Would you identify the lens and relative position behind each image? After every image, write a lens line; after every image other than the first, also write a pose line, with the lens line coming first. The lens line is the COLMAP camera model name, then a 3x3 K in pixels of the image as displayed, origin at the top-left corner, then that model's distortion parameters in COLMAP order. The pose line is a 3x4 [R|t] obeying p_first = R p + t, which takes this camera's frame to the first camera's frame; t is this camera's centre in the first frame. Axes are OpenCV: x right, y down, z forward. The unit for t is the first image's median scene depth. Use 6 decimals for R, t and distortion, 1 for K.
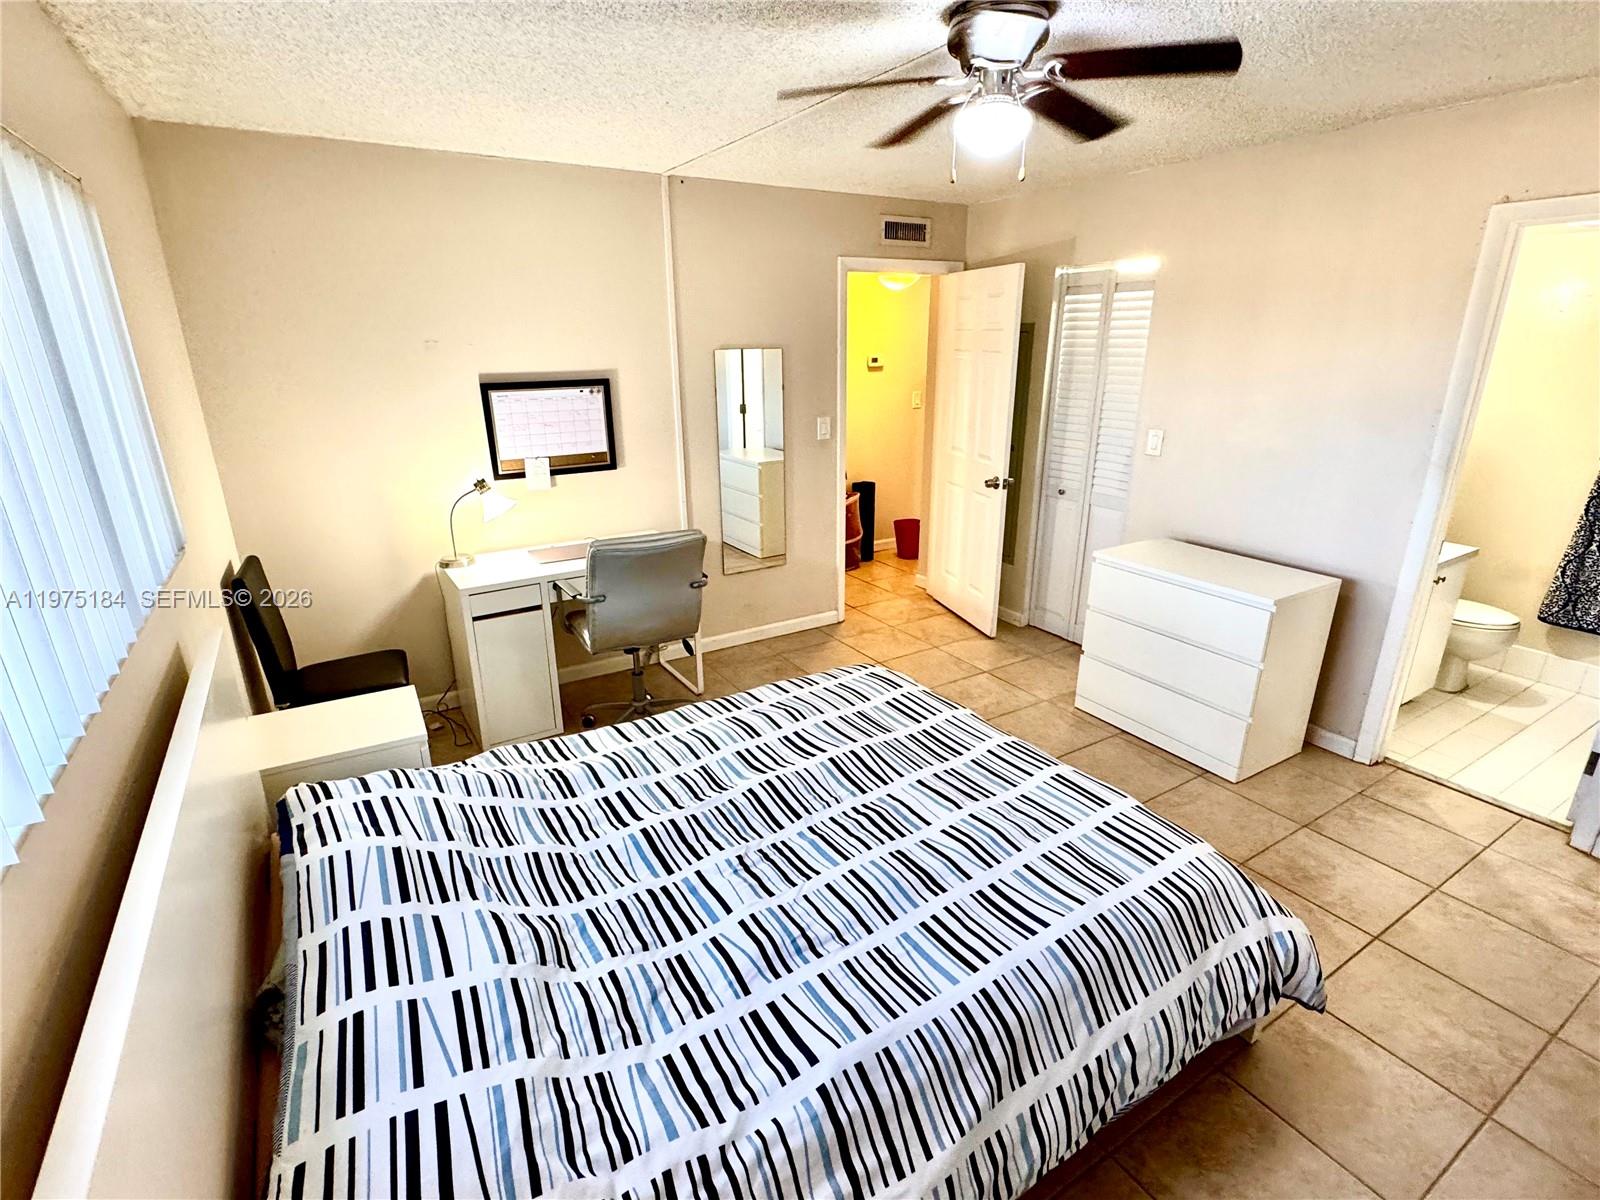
lens RADIAL K [[768.9, 0, 801.6], [0, 768.9, 594.2], [0, 0, 1]] dist [0.000100, -0.000506]
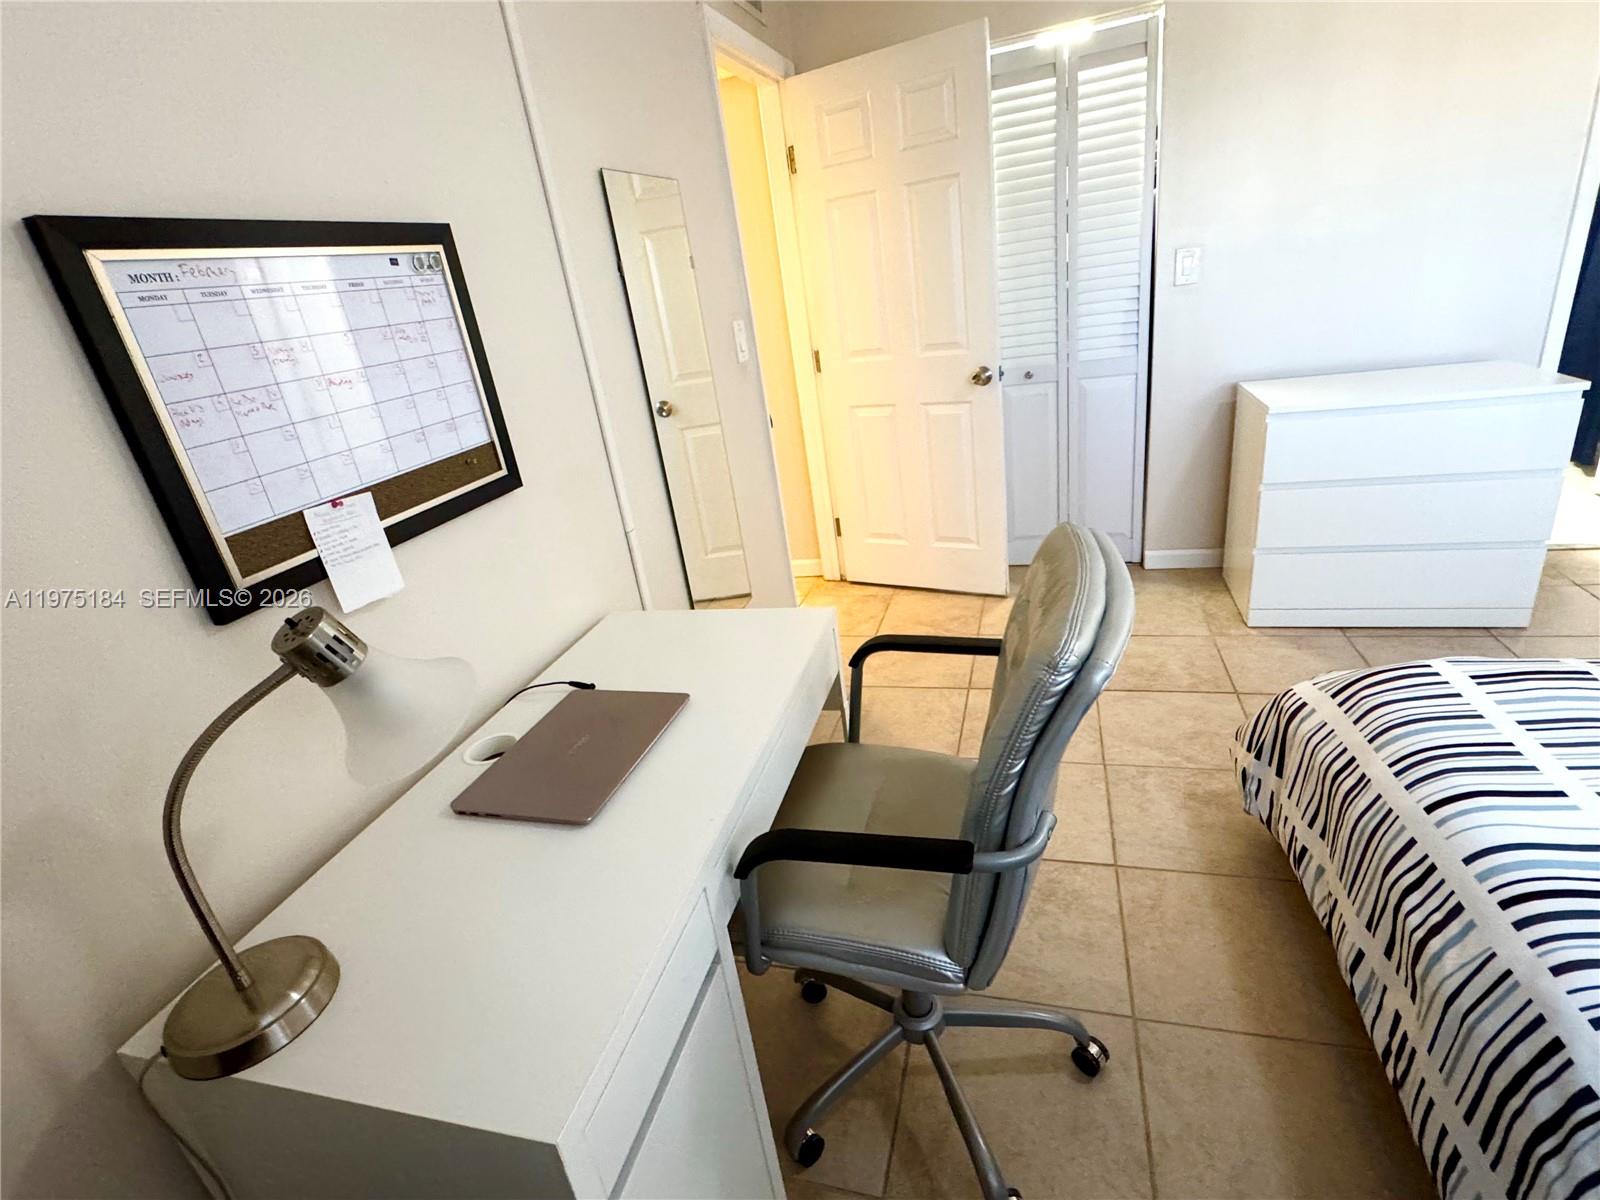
lens RADIAL K [[768.9, 0, 794.5], [0, 768.9, 597.9], [0, 0, 1]] dist [0.000100, -0.000506]
pose [[0.727055, -0.347800, 0.591968, -0.432797], [0.348184, 0.929881, 0.118696, -0.125473], [-0.591742, 0.119815, 0.797173, 0.721201]]
